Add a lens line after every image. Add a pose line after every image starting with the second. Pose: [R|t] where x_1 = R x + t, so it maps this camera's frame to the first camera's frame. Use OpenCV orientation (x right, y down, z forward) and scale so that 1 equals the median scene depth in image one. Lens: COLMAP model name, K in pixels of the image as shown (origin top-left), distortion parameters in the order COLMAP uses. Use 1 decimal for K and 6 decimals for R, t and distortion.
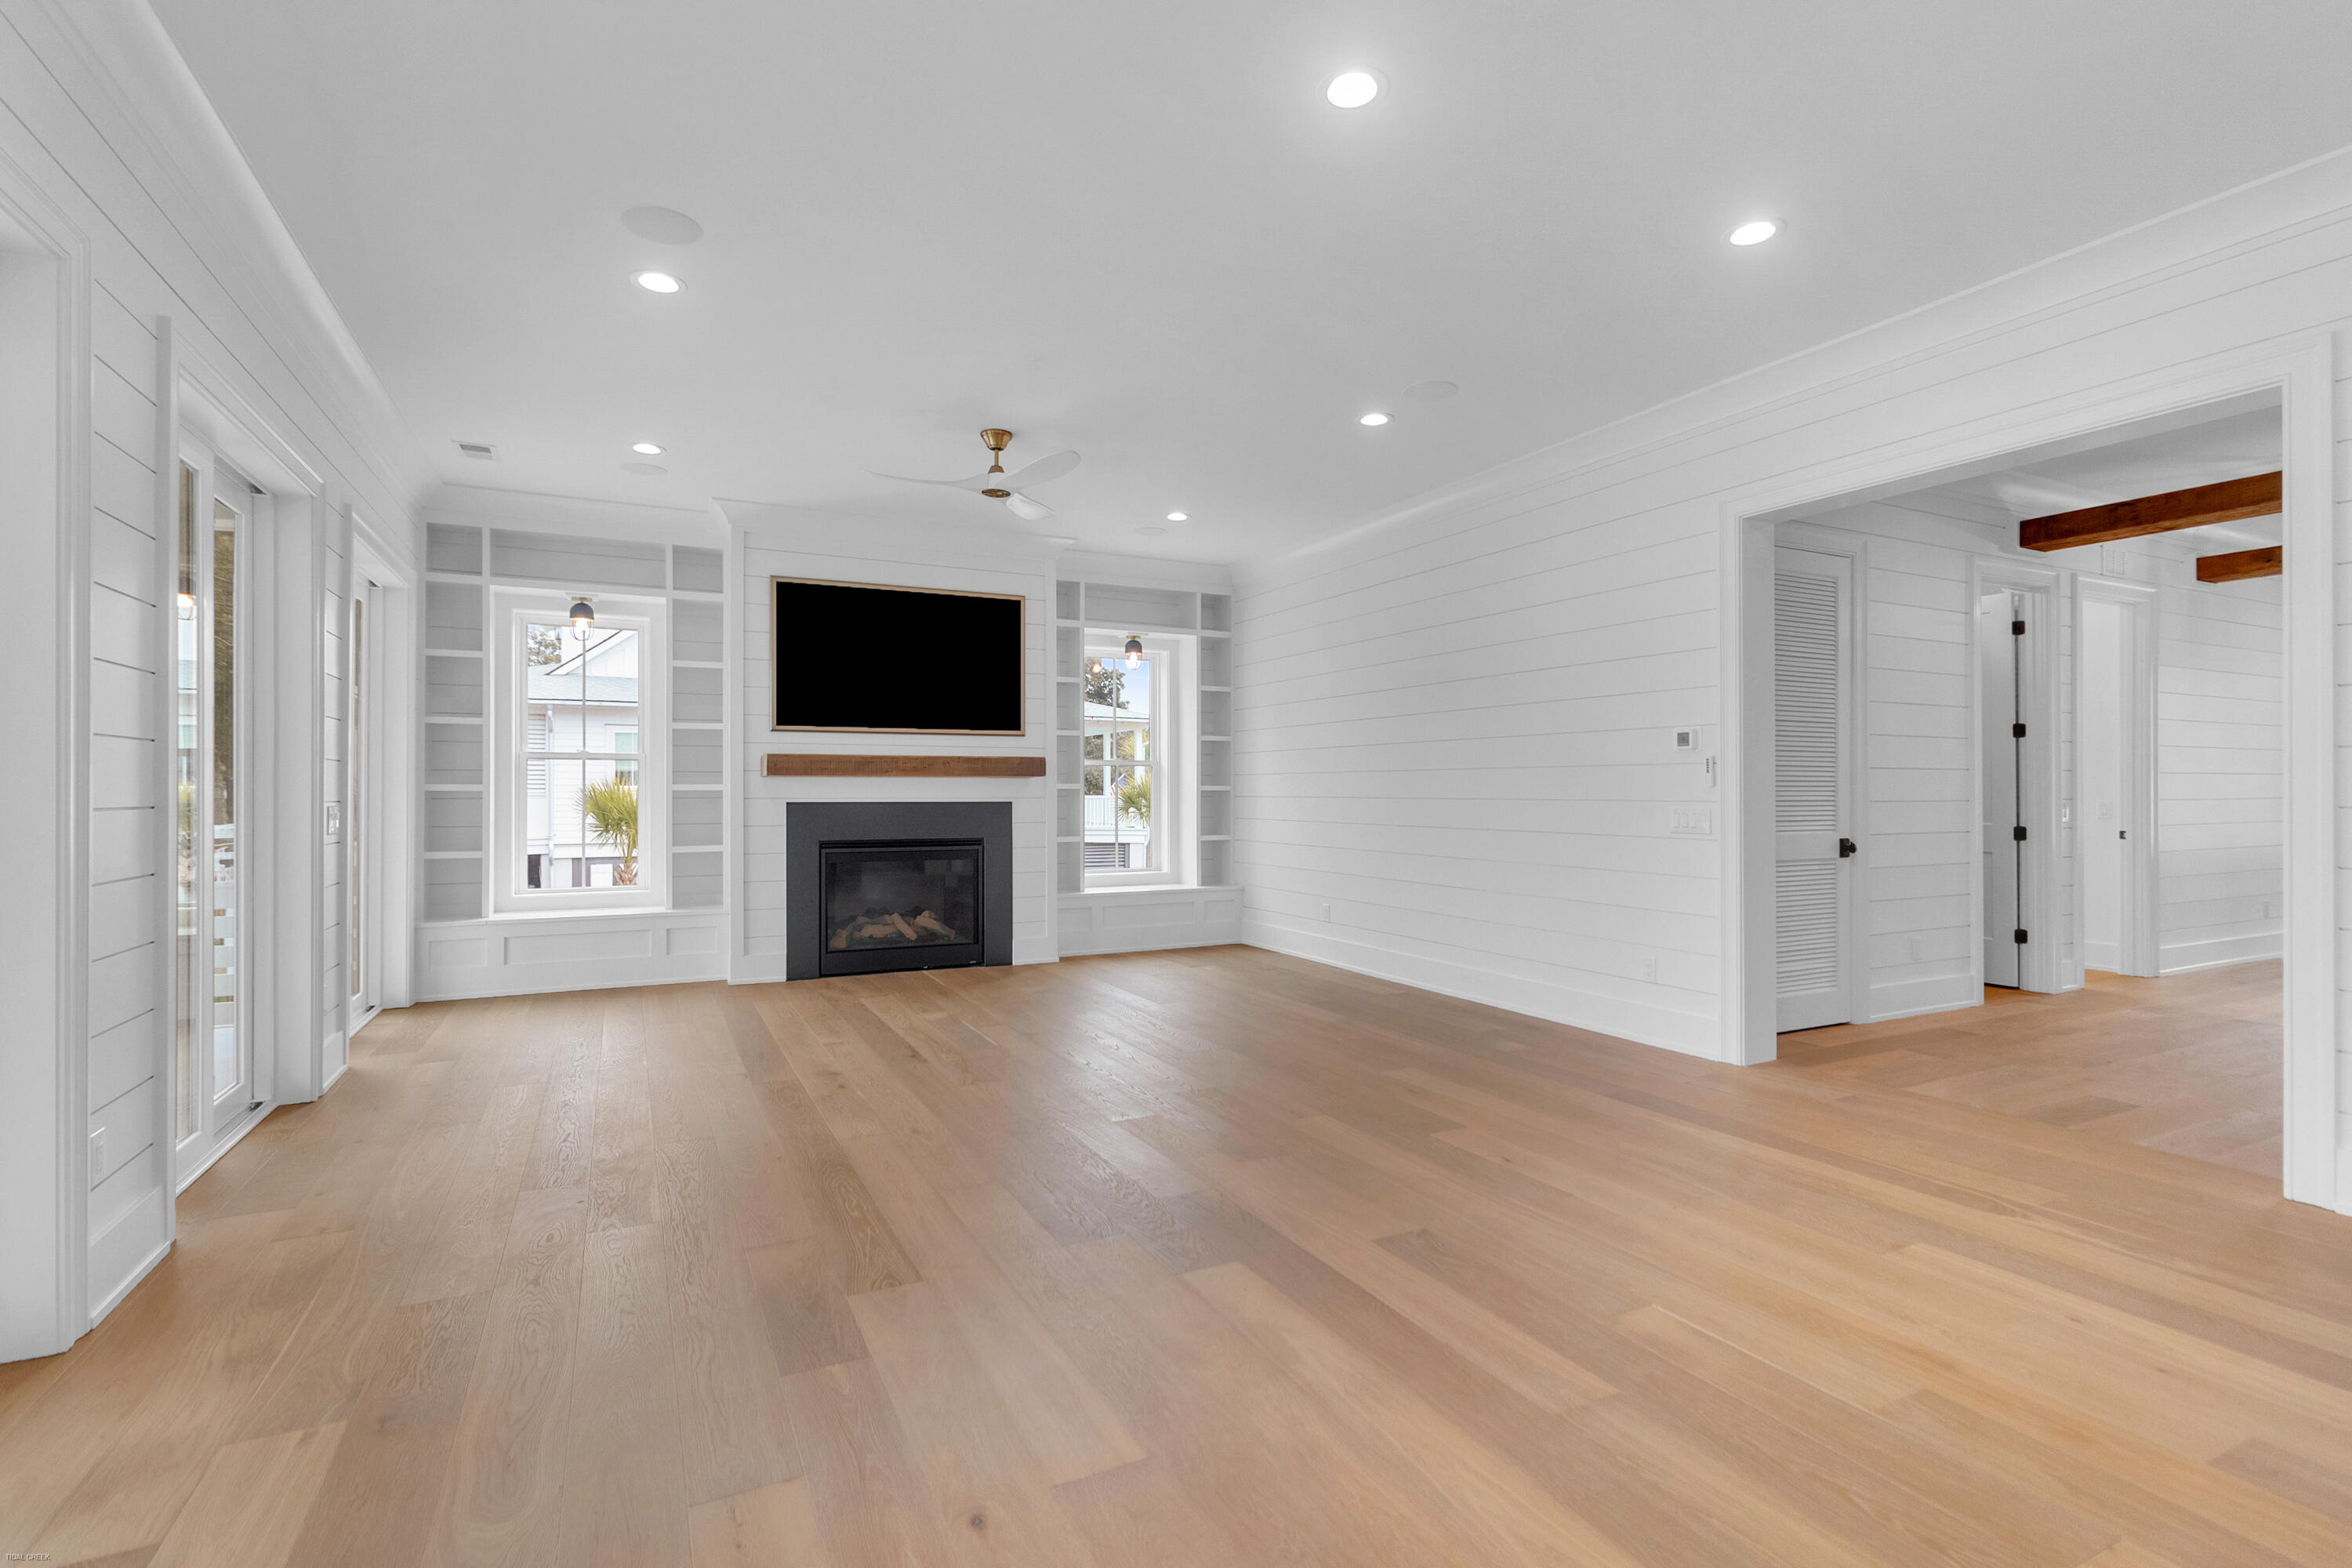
lens RADIAL K [[1098.7, 0, 1173.3], [0, 1098.7, 792.5], [0, 0, 1]] dist [-0.000471, 0.000861]
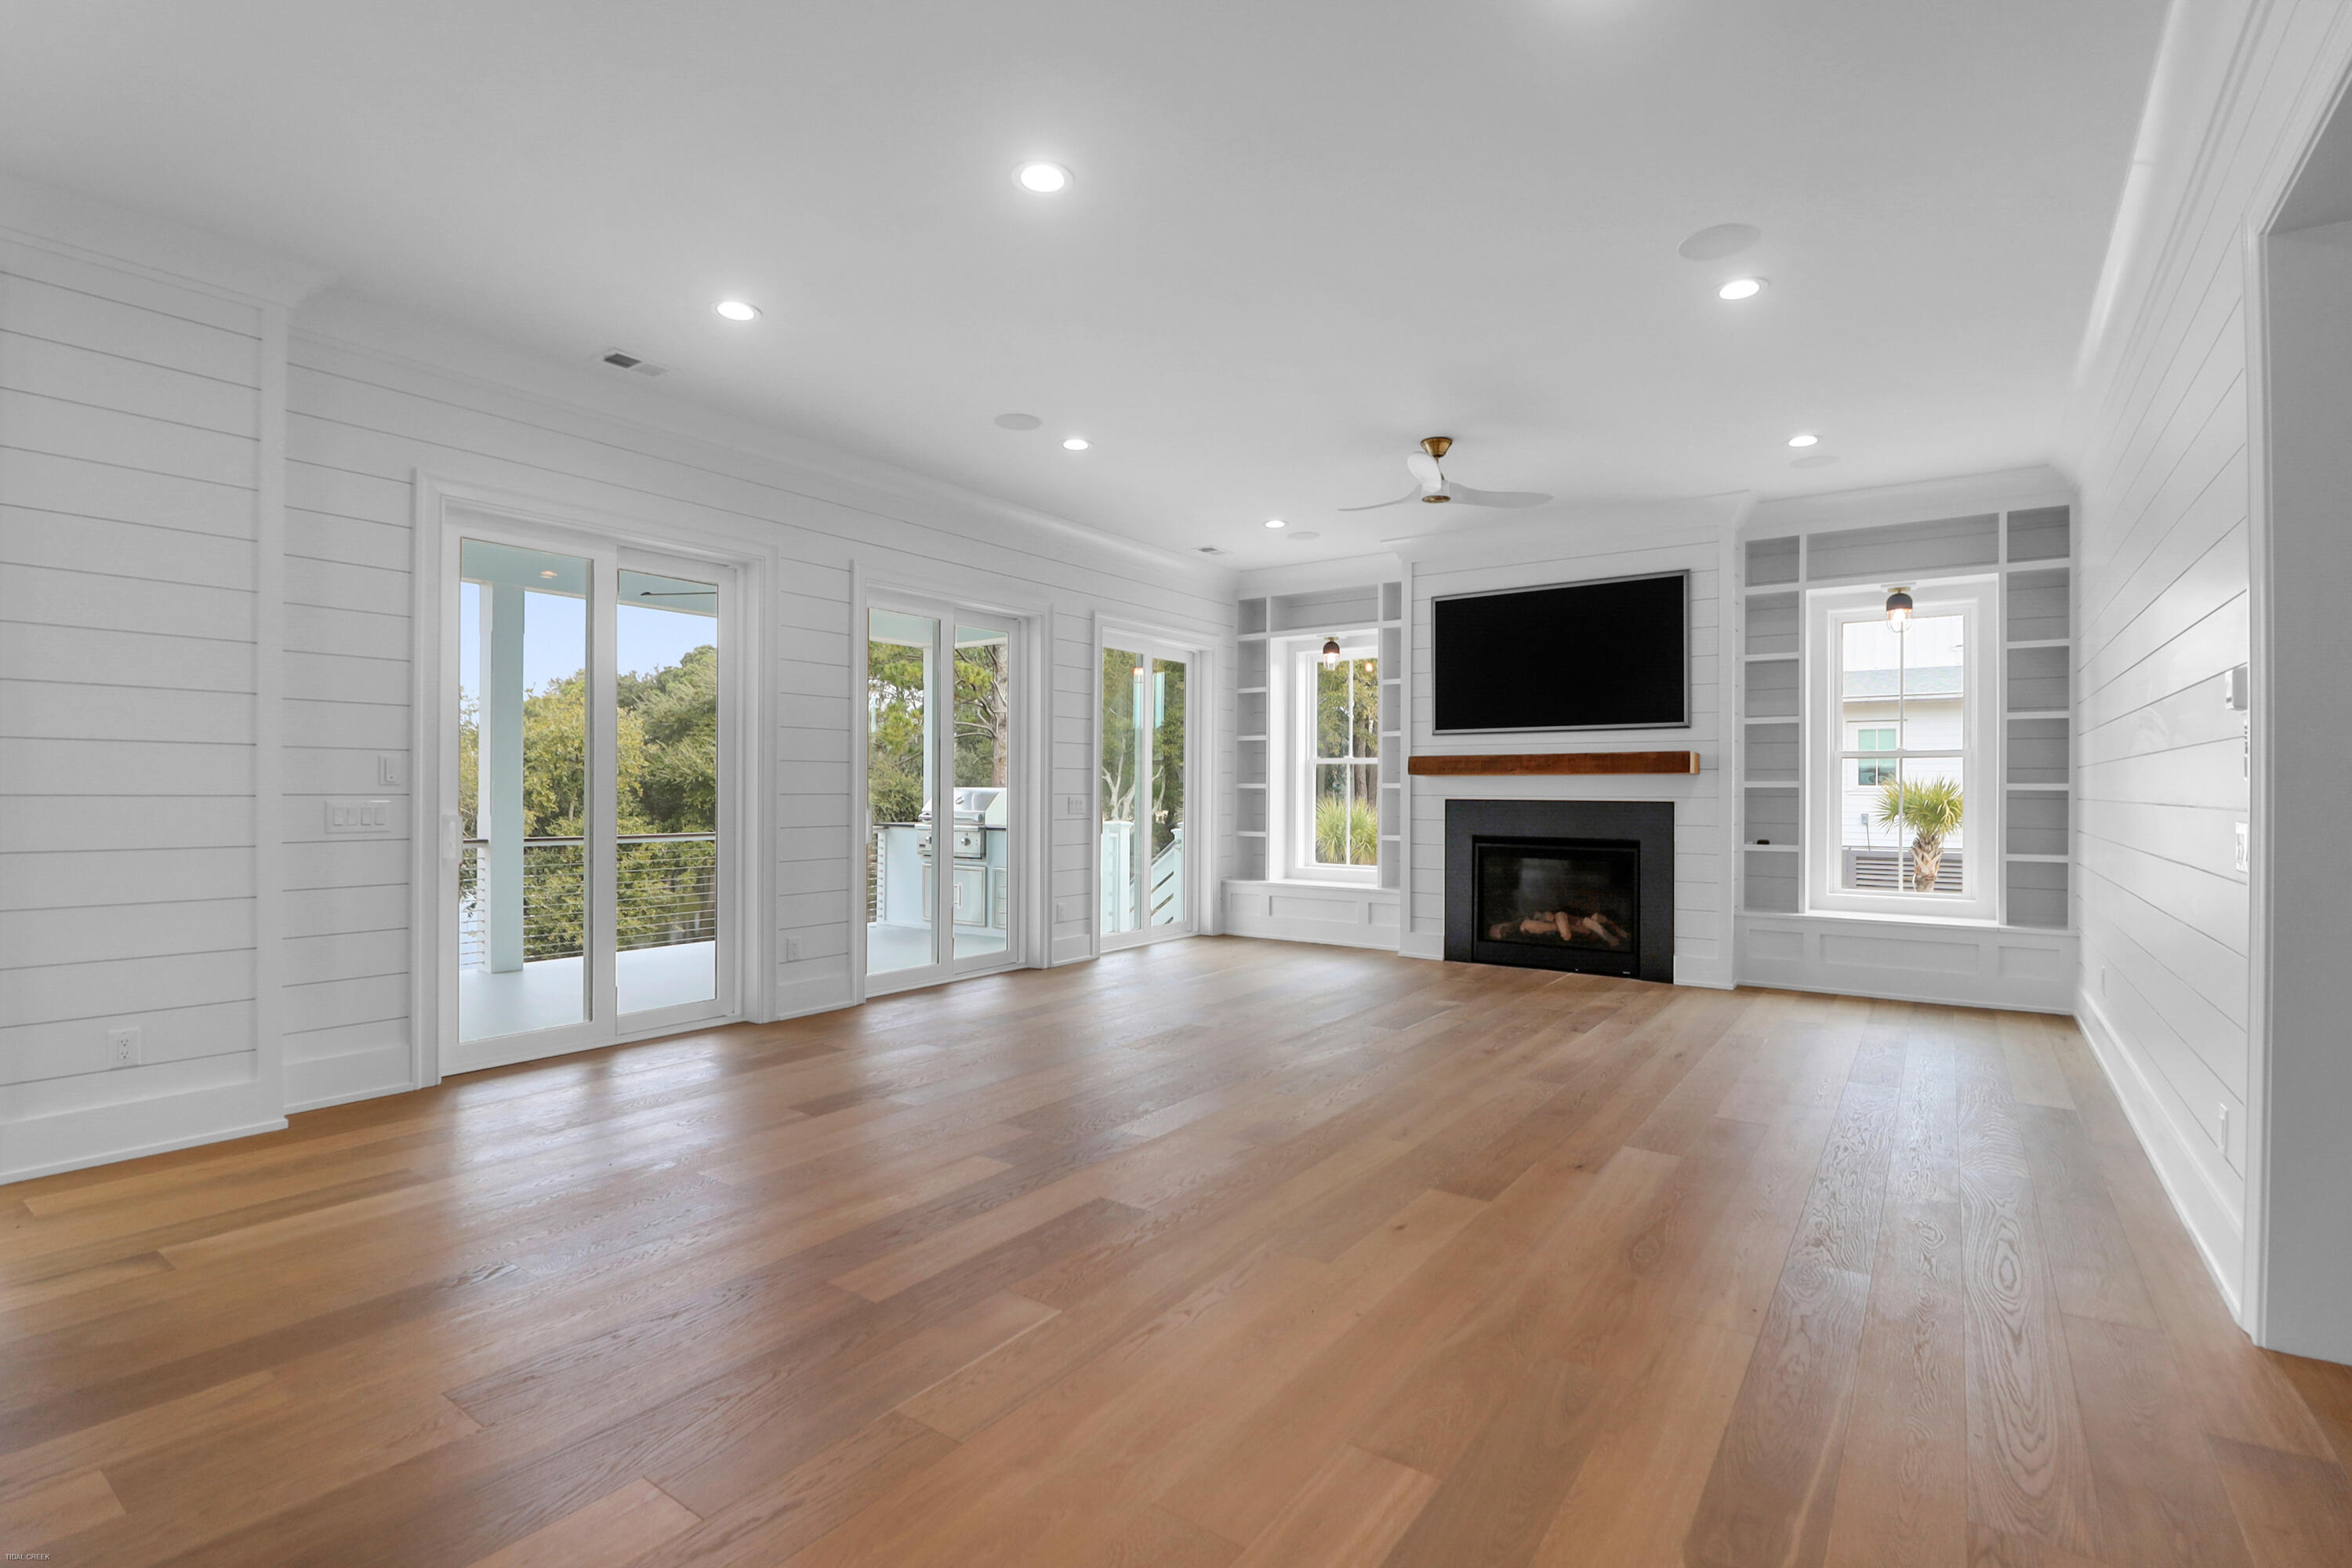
lens RADIAL K [[1098.7, 0, 1190.3], [0, 1098.7, 783.5], [0, 0, 1]] dist [-0.000471, 0.000861]
pose [[0.466260, -0.001651, -0.884646, 0.466218], [-0.004951, 0.999978, -0.004476, -0.000432], [0.884634, 0.006467, 0.466241, 0.233211]]
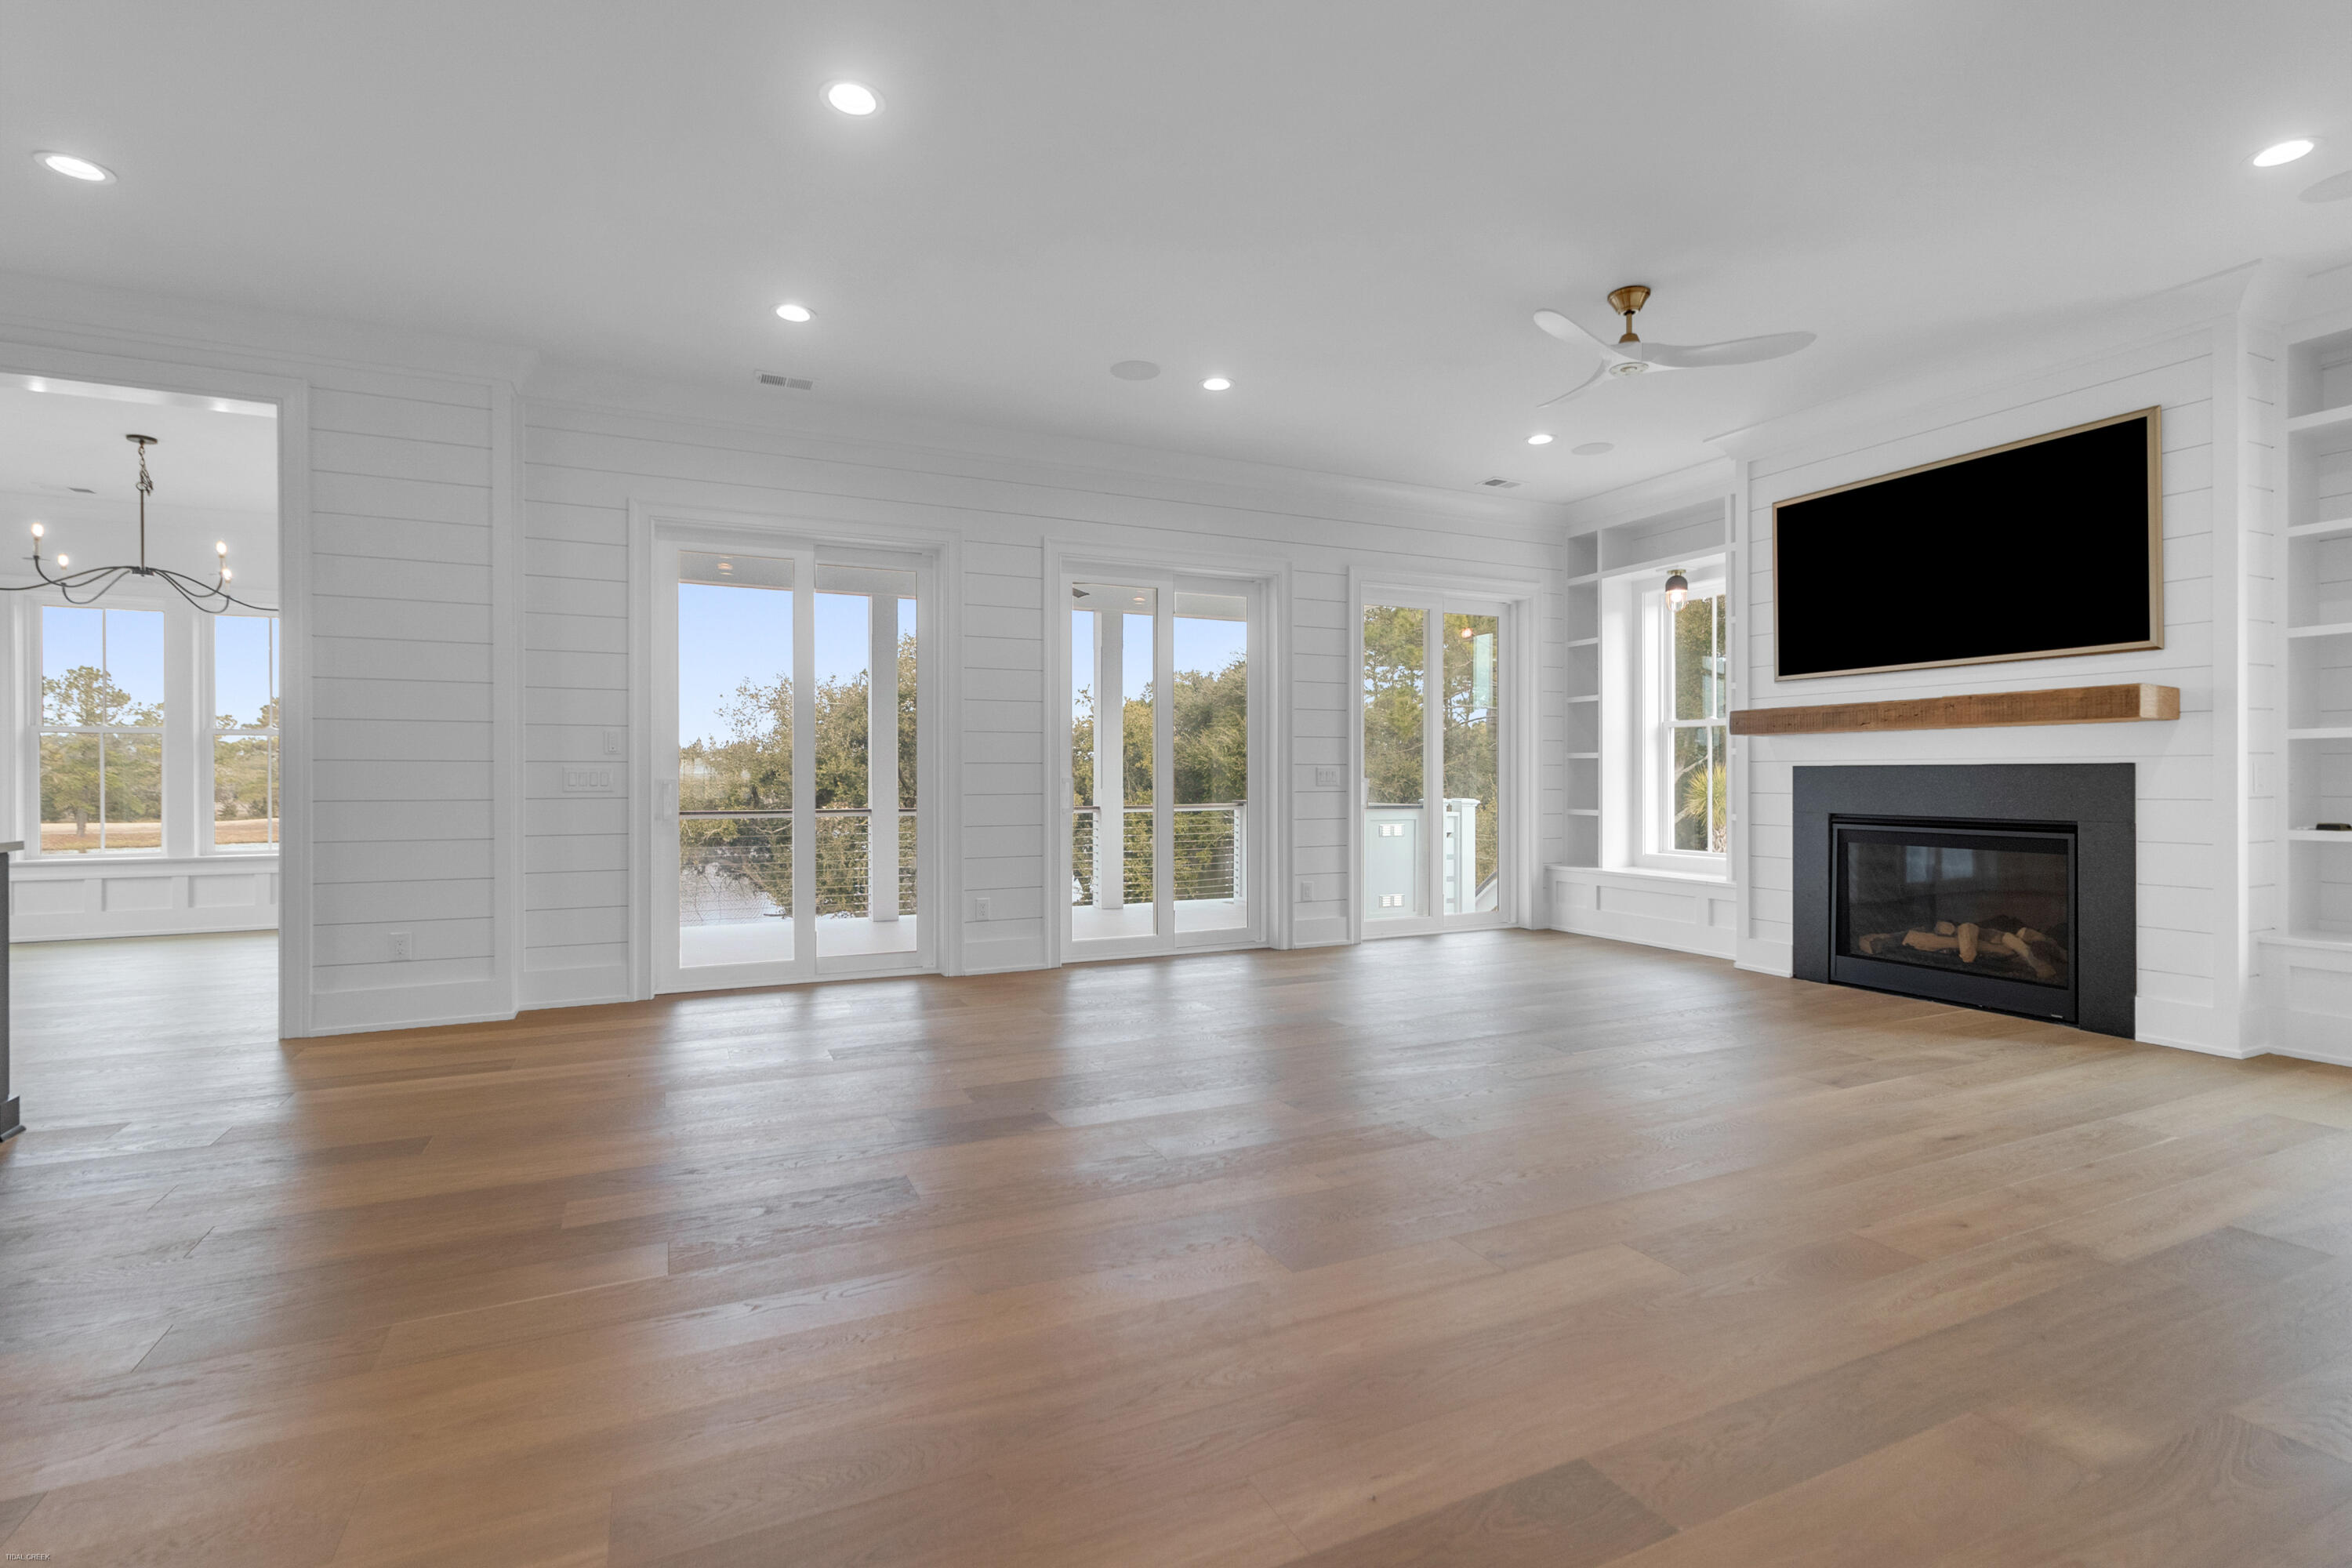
lens RADIAL K [[1098.7, 0, 1178.4], [0, 1098.7, 777.7], [0, 0, 1]] dist [-0.000471, 0.000861]
pose [[-0.034369, 0.001699, -0.999408, 0.464617], [0.002740, 0.999995, 0.001606, 0.014111], [0.999405, -0.002683, -0.034373, 0.510112]]
